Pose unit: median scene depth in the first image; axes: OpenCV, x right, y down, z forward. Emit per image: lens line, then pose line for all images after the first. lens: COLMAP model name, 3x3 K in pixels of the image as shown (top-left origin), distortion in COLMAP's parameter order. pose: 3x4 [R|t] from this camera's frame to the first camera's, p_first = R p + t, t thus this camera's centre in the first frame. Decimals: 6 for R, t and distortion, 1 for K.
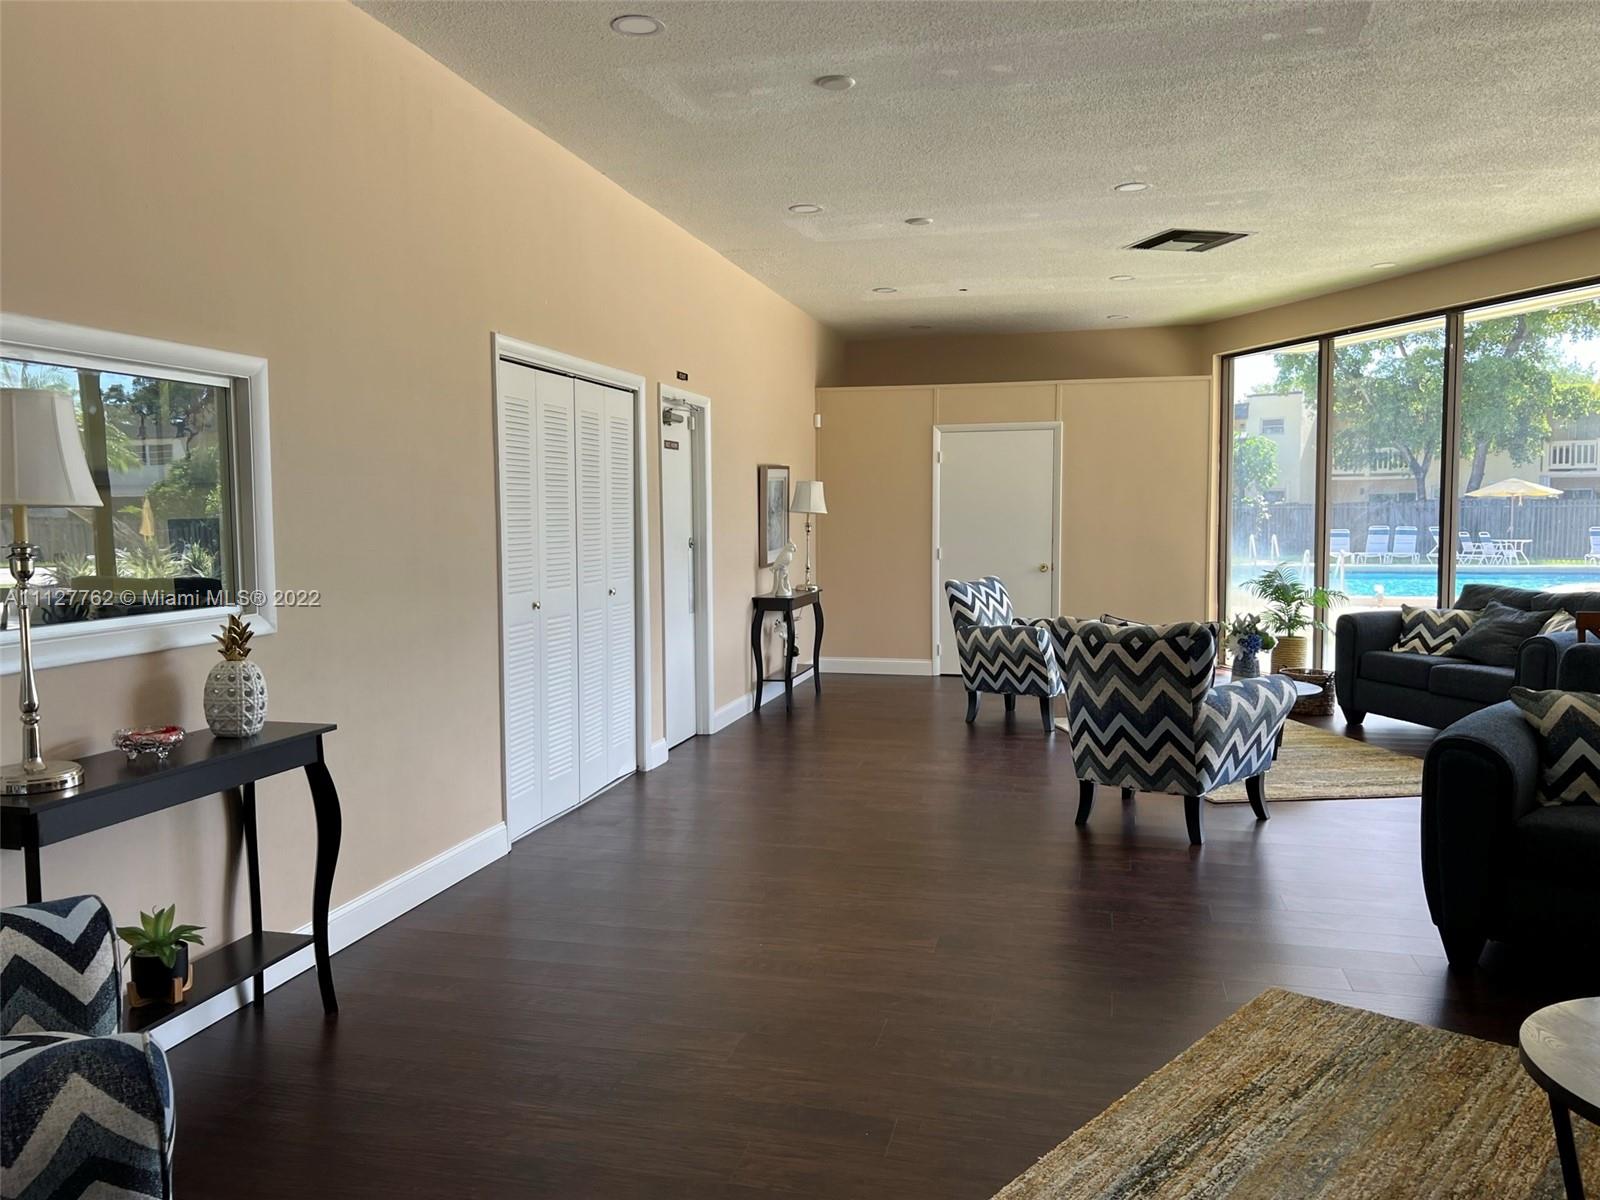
lens RADIAL K [[1211.6, 0, 819.7], [0, 1211.6, 604.4], [0, 0, 1]] dist [0.058512, -0.083277]
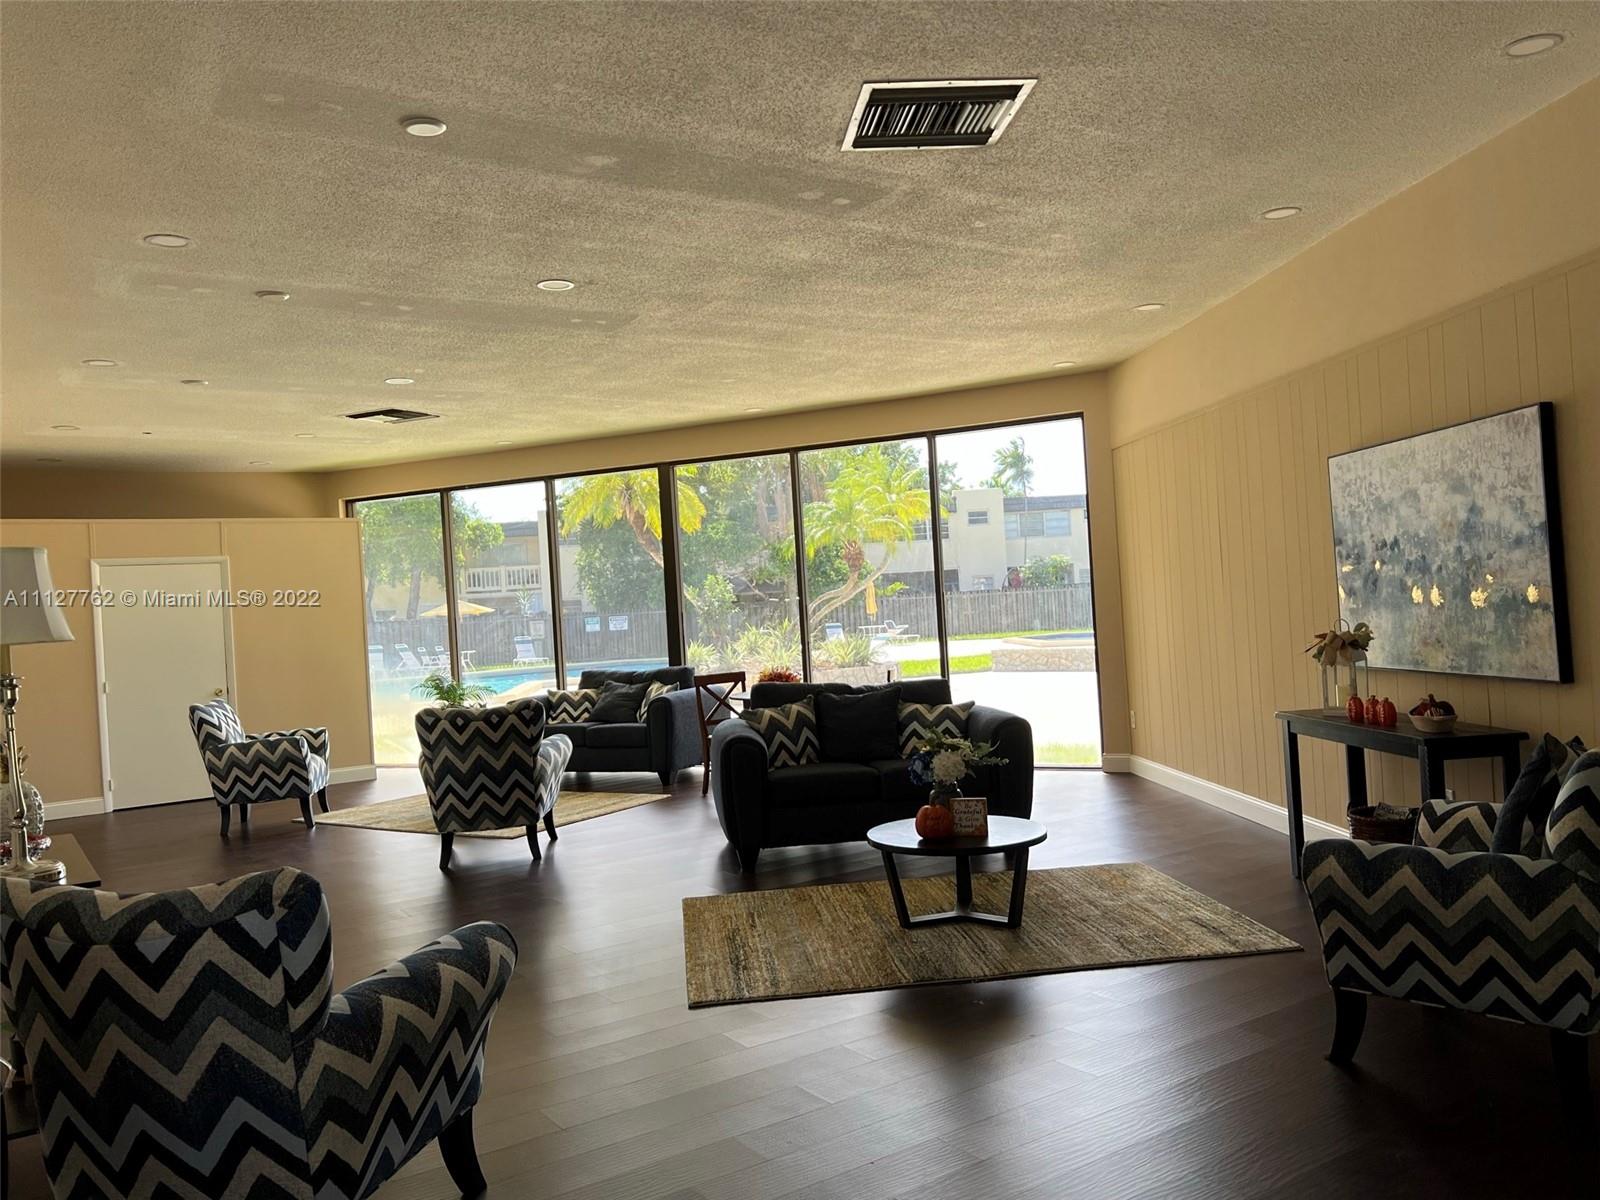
lens RADIAL K [[1211.6, 0, 819.7], [0, 1211.6, 604.4], [0, 0, 1]] dist [0.058512, -0.083277]
pose [[0.651419, -0.033816, 0.757964, -0.363714], [0.112465, 0.992274, -0.052387, 0.011220], [-0.750337, 0.119370, 0.650189, -0.127460]]
